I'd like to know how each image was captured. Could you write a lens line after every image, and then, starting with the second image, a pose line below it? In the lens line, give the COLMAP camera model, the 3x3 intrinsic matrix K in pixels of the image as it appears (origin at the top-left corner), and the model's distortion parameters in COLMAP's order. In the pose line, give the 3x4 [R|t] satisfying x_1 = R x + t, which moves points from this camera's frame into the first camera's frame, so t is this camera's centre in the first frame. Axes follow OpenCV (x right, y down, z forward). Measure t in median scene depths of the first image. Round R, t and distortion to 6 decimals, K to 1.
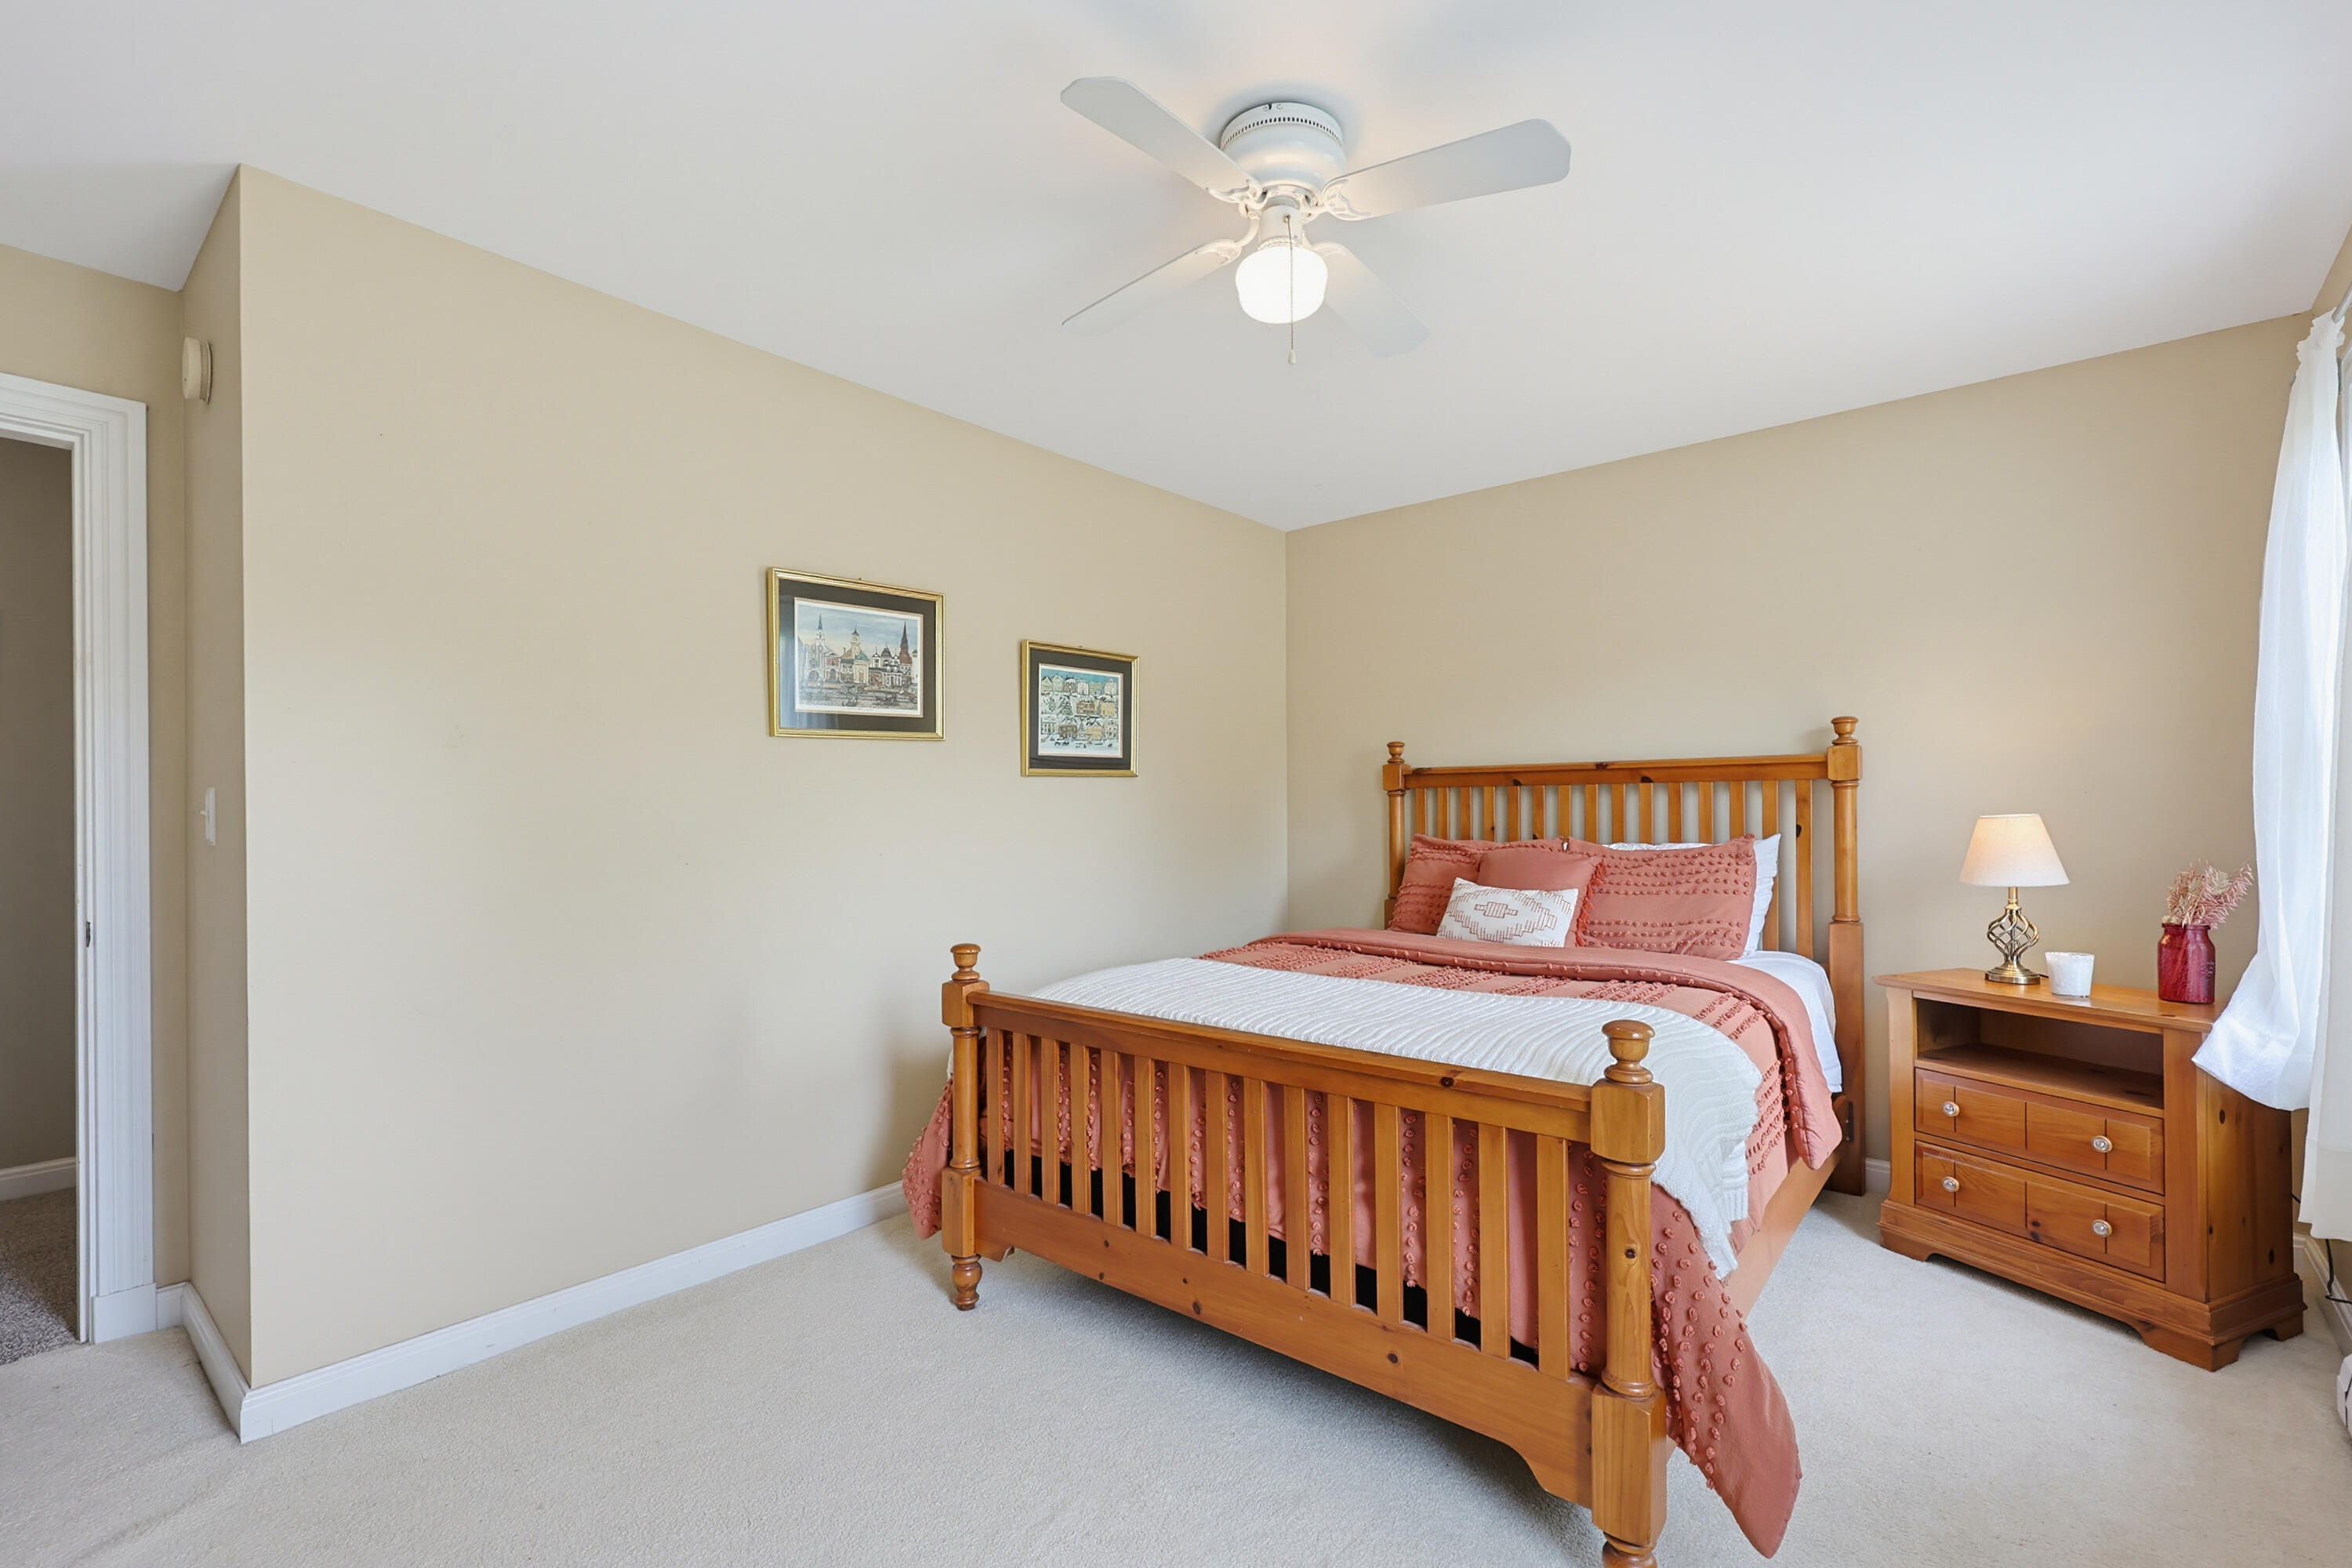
lens RADIAL K [[1038.7, 0, 1176.0], [0, 1038.7, 784.0], [0, 0, 1]] dist [0.014028, 0.000059]
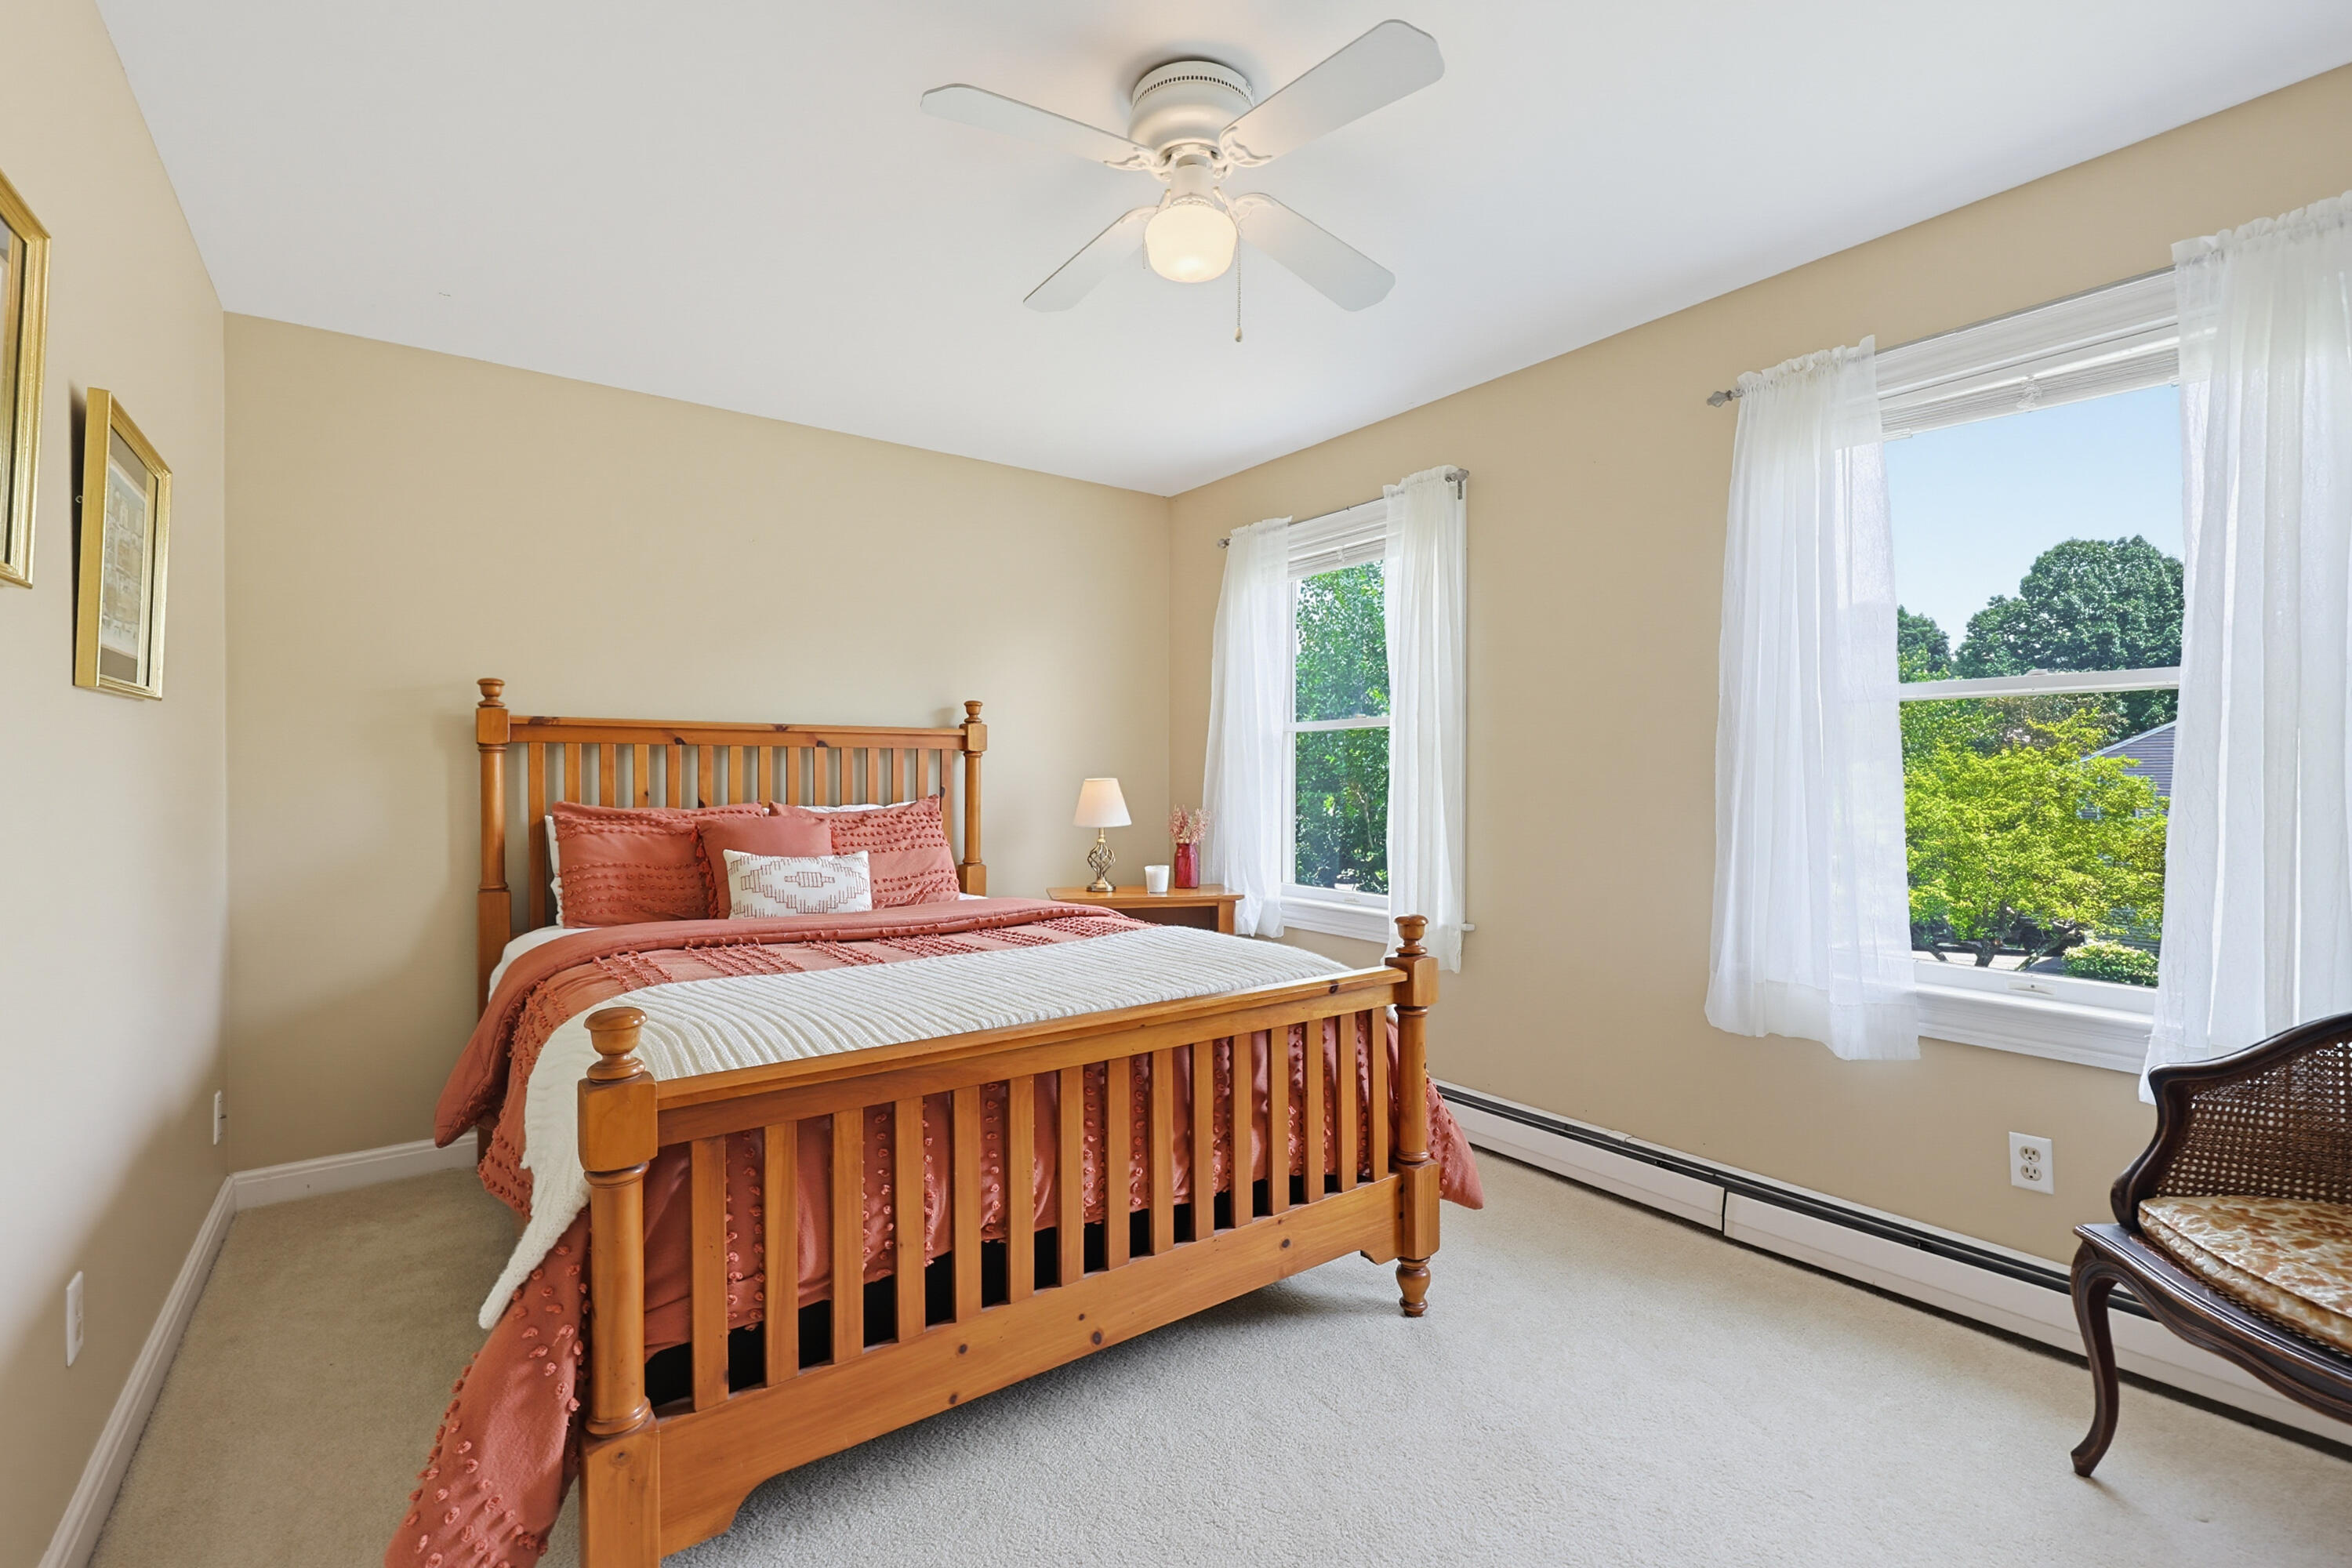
lens RADIAL K [[1038.7, 0, 1176.0], [0, 1038.7, 784.0], [0, 0, 1]] dist [0.014028, 0.000059]
pose [[0.239436, 0.000881, 0.970912, -0.515456], [-0.022801, 0.999729, 0.004716, 0.025604], [-0.970644, -0.023267, 0.239391, 0.476718]]
